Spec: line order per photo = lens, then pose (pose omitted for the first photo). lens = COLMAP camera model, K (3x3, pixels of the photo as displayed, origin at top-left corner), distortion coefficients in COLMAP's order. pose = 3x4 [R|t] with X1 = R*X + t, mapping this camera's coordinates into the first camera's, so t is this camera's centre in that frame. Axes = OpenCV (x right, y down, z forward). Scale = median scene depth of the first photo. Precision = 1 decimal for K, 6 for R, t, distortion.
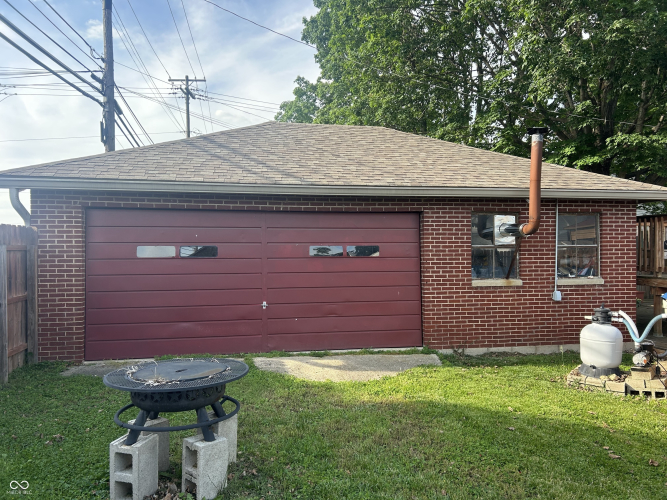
lens RADIAL K [[508.2, 0, 336.1], [0, 508.2, 255.9], [0, 0, 1]] dist [0.059485, -0.002316]
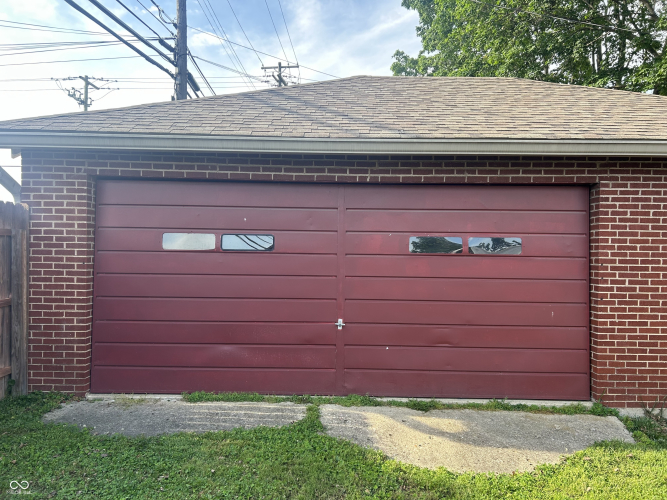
lens RADIAL K [[508.2, 0, 335.3], [0, 508.2, 257.2], [0, 0, 1]] dist [0.059485, -0.002316]
pose [[0.982823, 0.021268, -0.183323, -0.026725], [-0.019748, 0.999754, 0.010114, 0.001990], [0.183493, -0.006320, 0.983001, 0.345255]]
